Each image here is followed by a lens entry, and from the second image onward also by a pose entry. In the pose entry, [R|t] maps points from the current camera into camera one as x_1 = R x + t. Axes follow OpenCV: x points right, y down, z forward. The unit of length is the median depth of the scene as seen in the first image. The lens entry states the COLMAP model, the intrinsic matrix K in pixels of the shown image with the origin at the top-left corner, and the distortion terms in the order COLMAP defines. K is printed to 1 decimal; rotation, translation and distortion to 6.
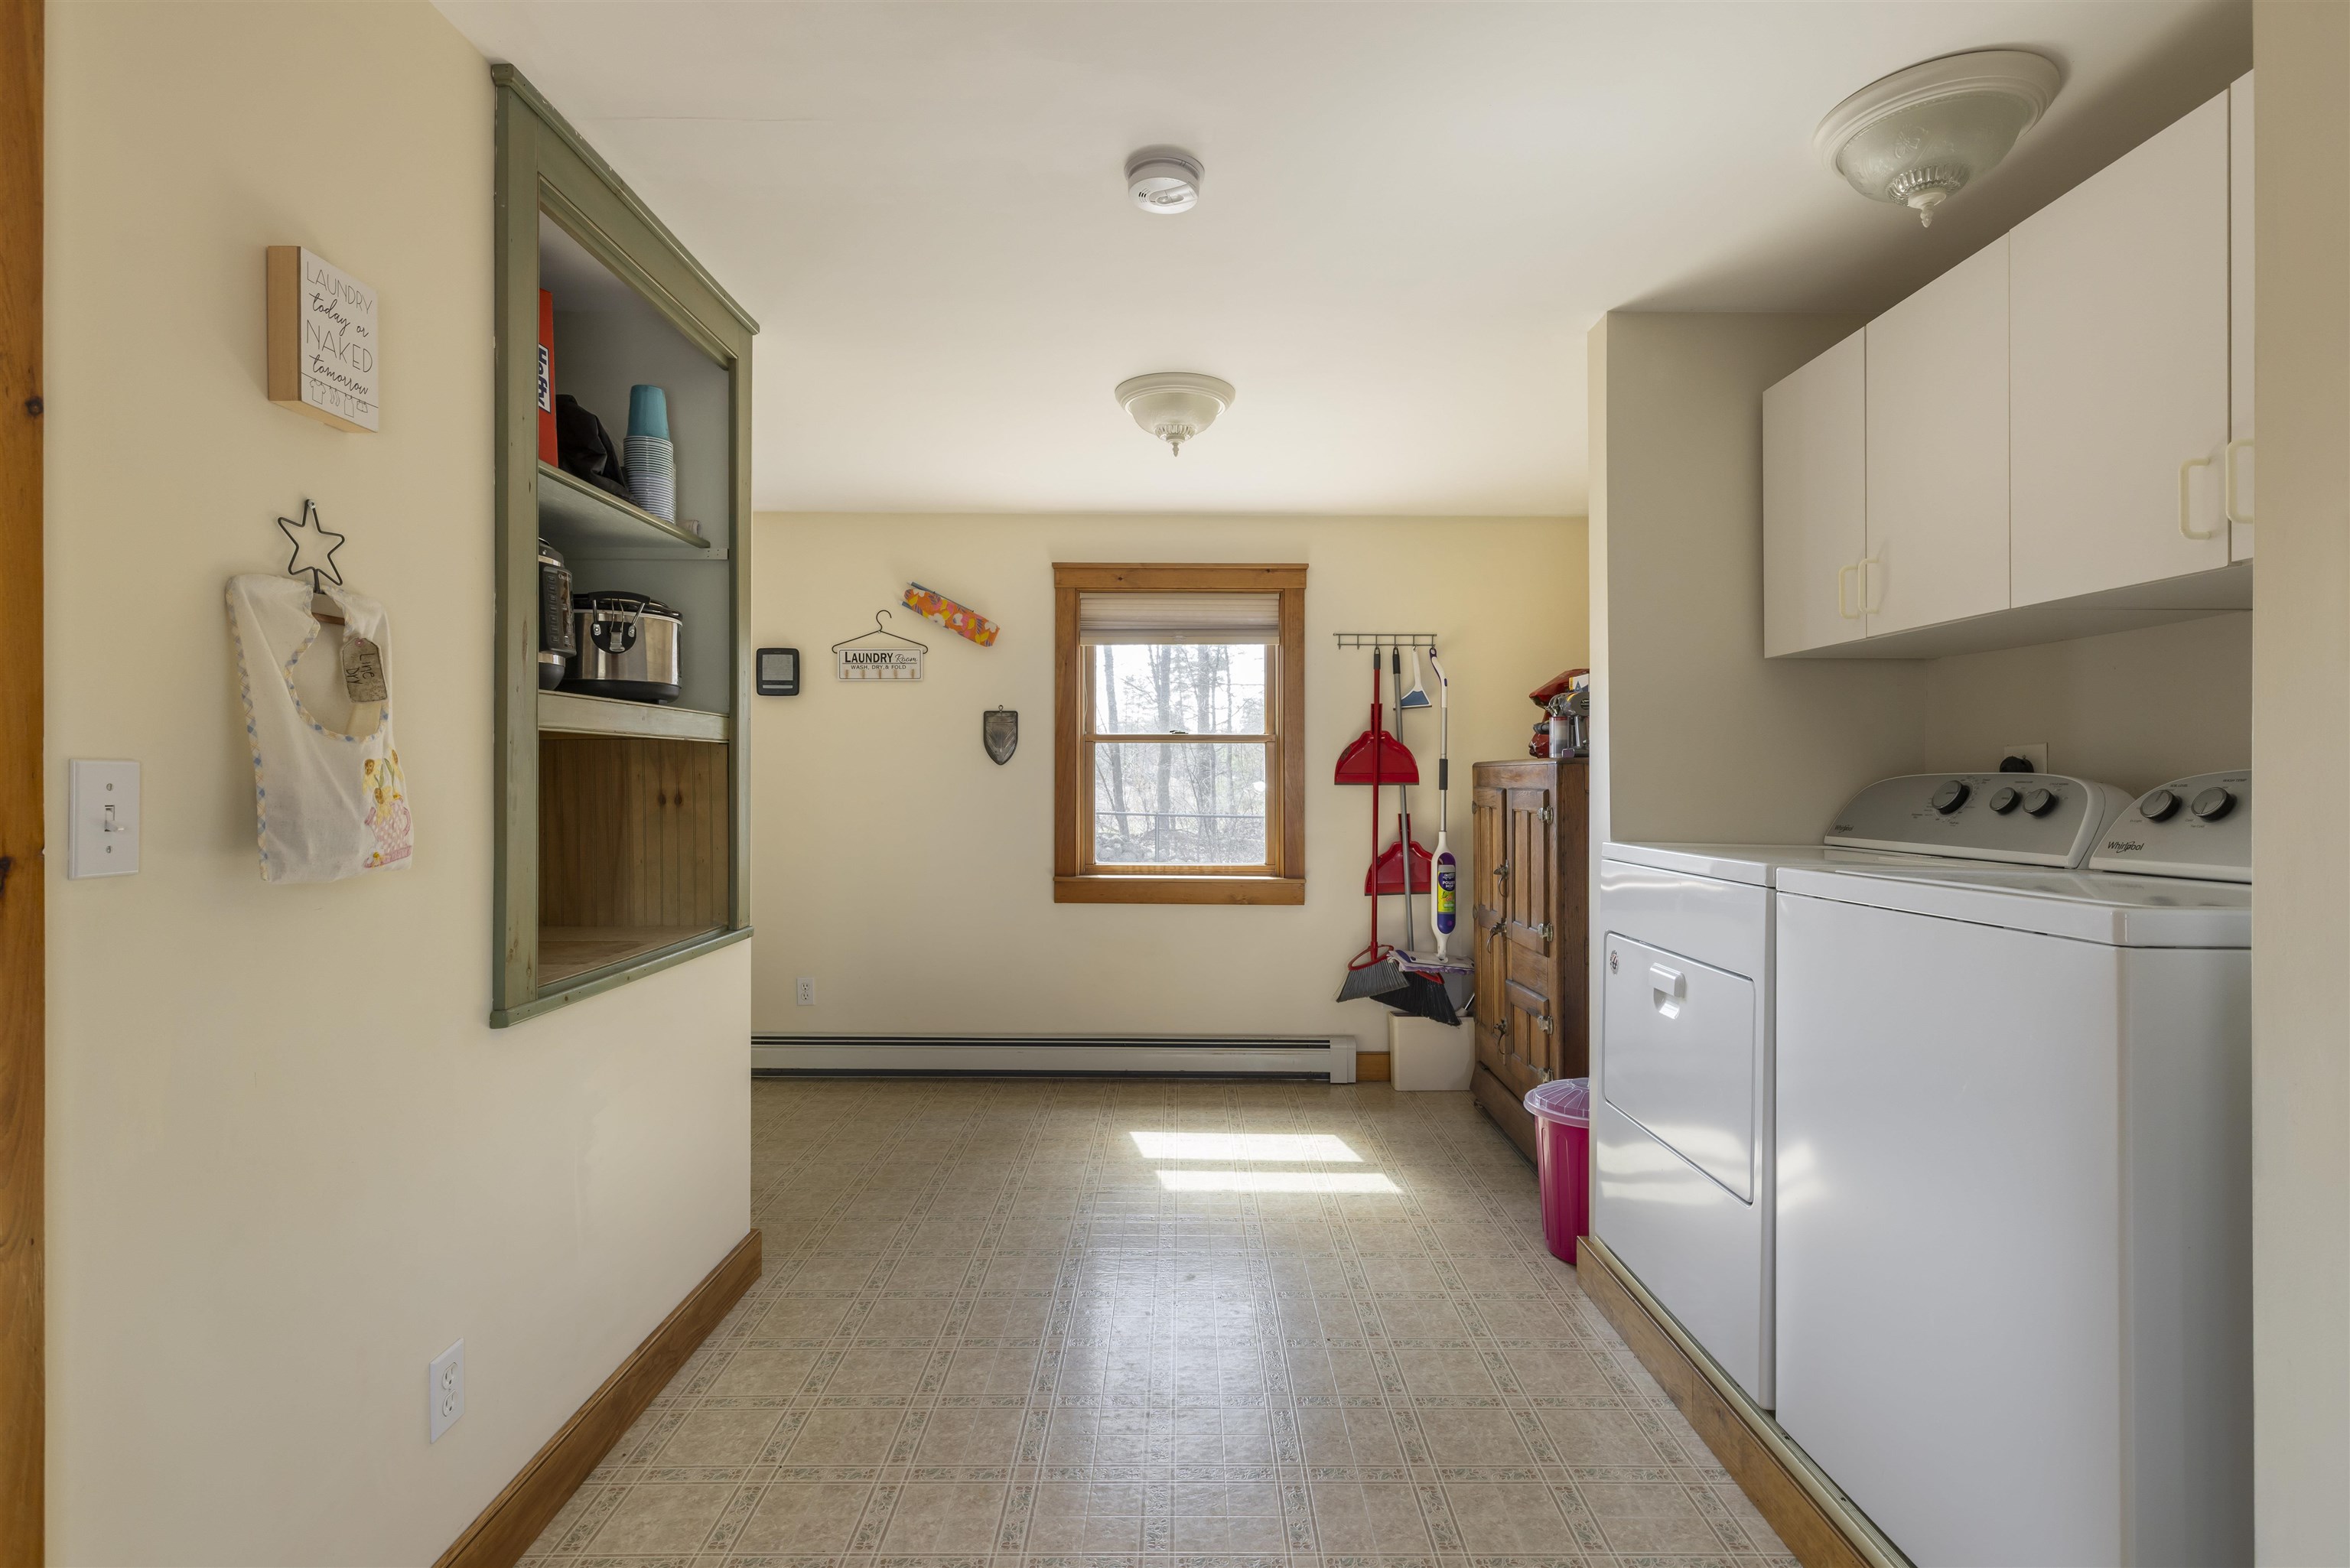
lens RADIAL K [[999.8, 0, 1176.6], [0, 999.8, 786.3], [0, 0, 1]] dist [0.001013, -0.000421]
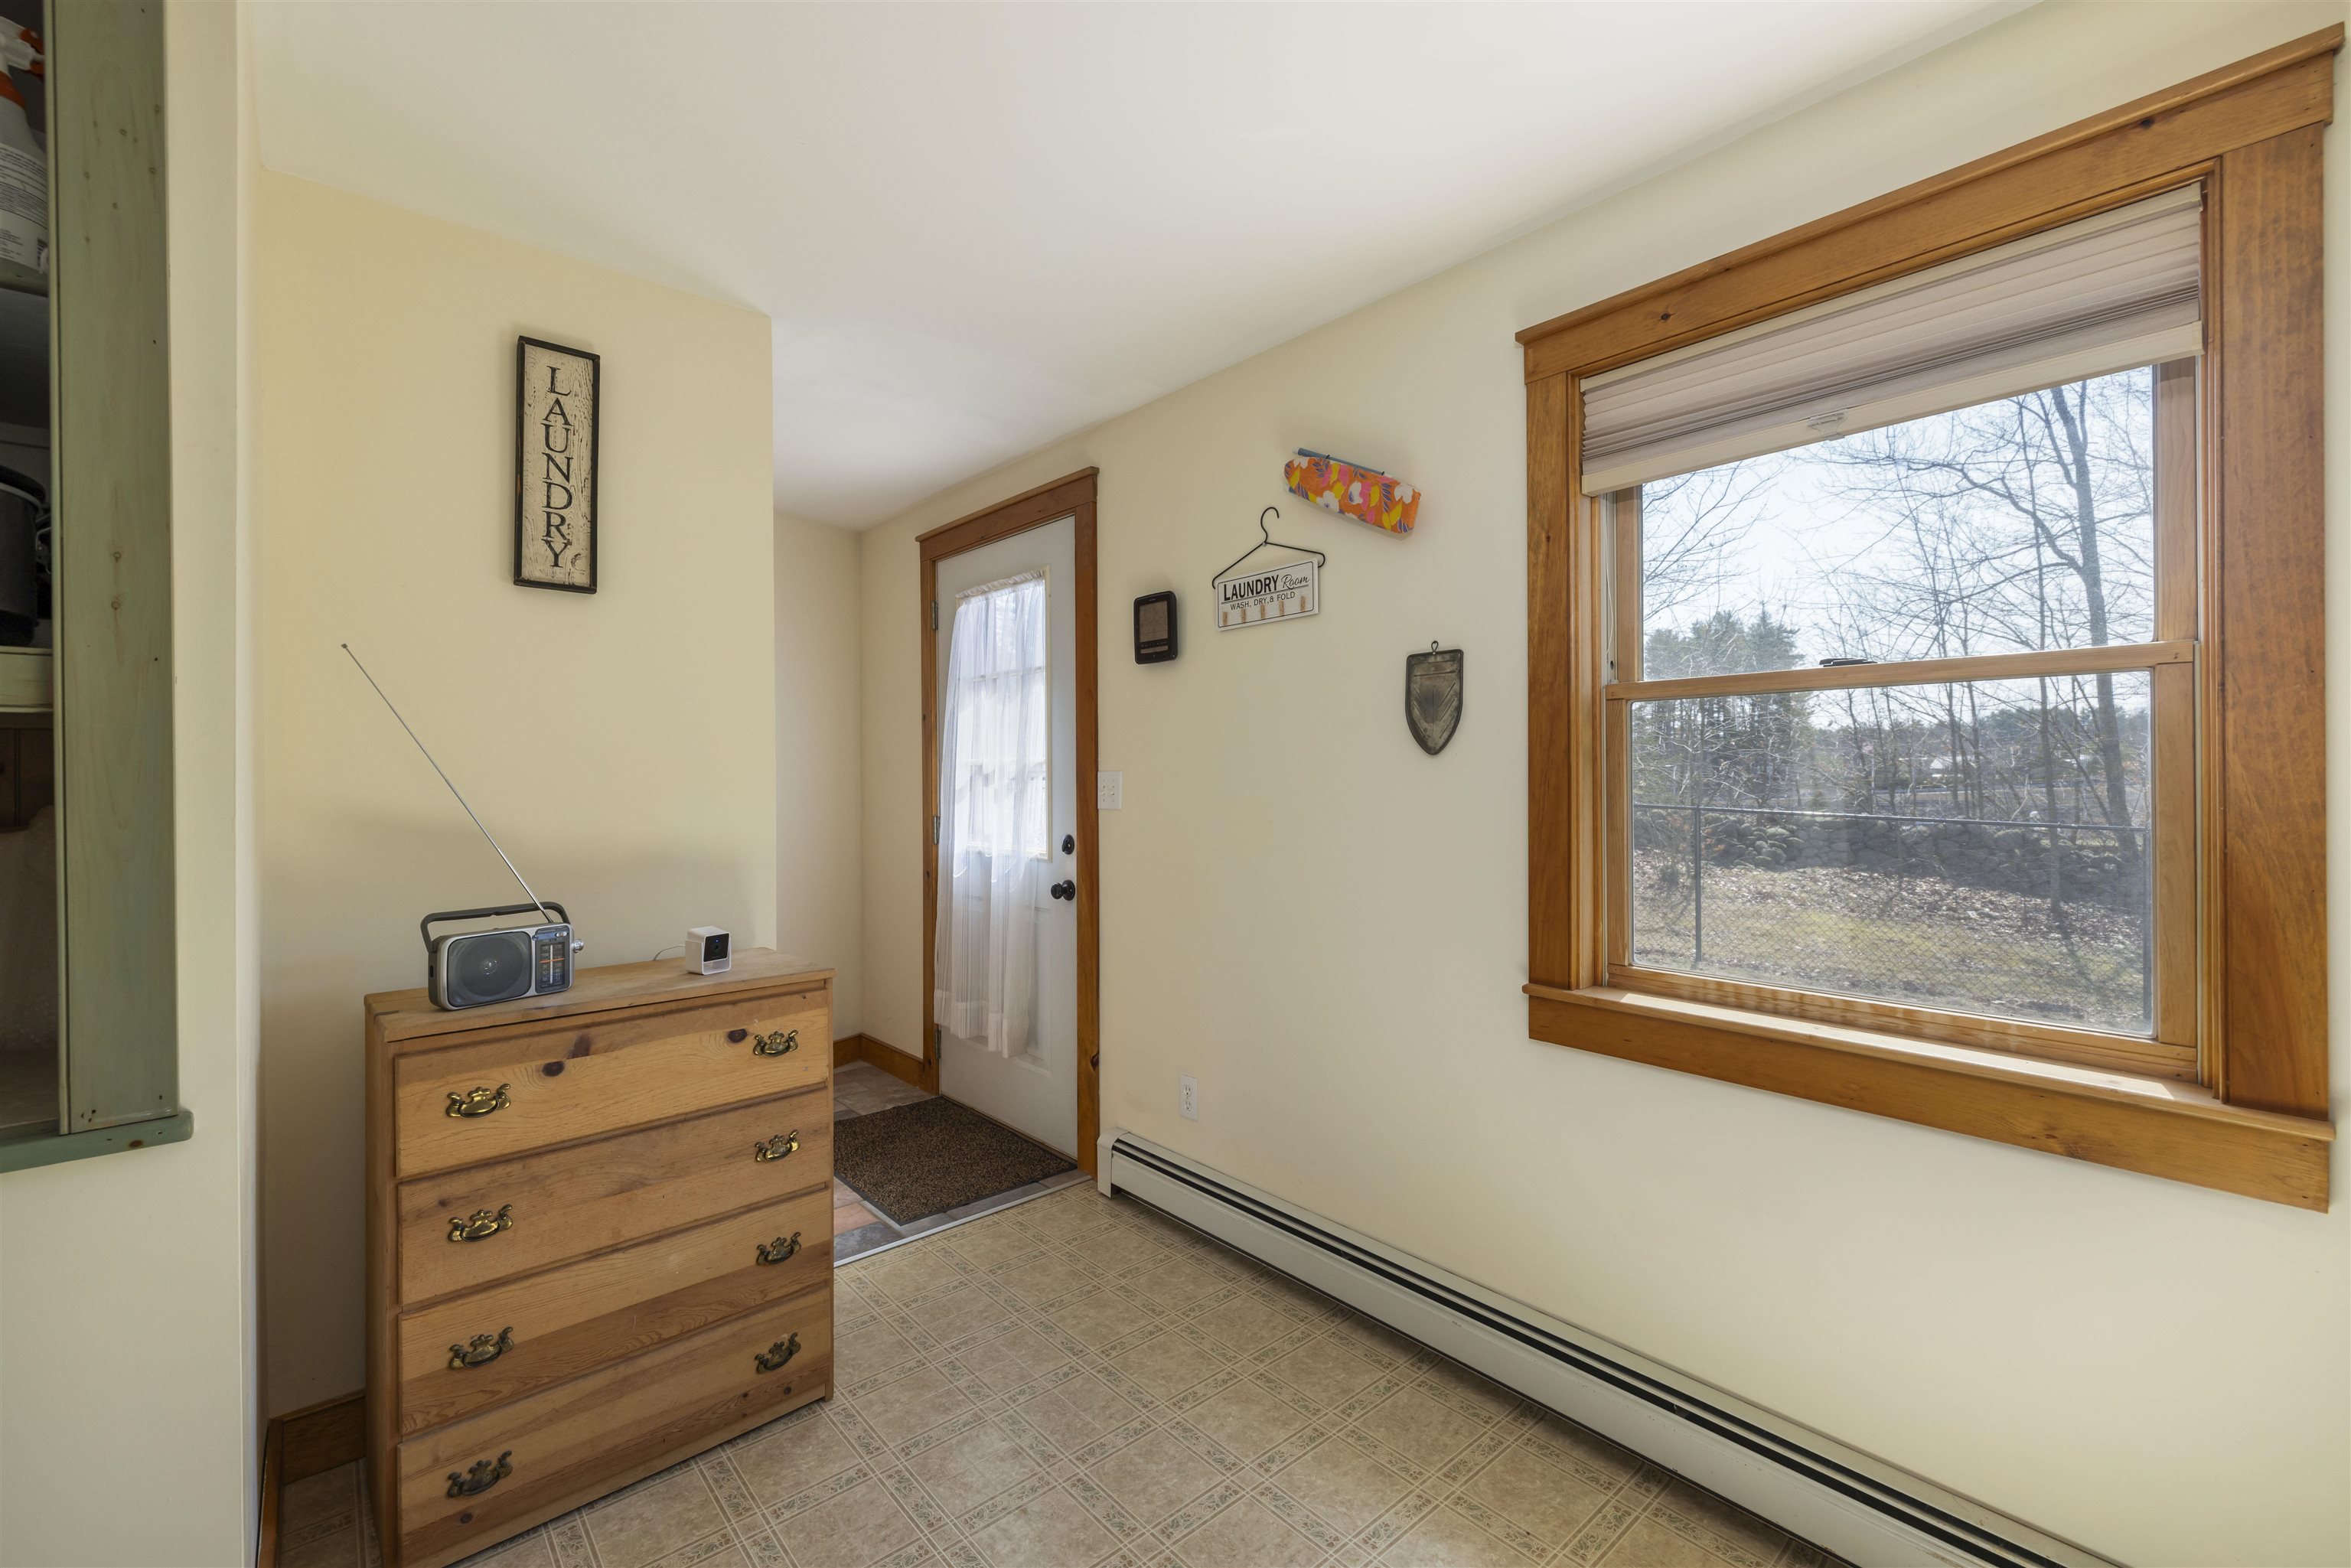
lens RADIAL K [[1000.2, 0, 1169.7], [0, 1000.2, 783.0], [0, 0, 1]] dist [0.001013, -0.000421]
pose [[0.635230, -0.002686, -0.772318, 0.140240], [0.006586, 0.999976, 0.001939, -0.008858], [0.772295, -0.006318, 0.635233, 0.562538]]
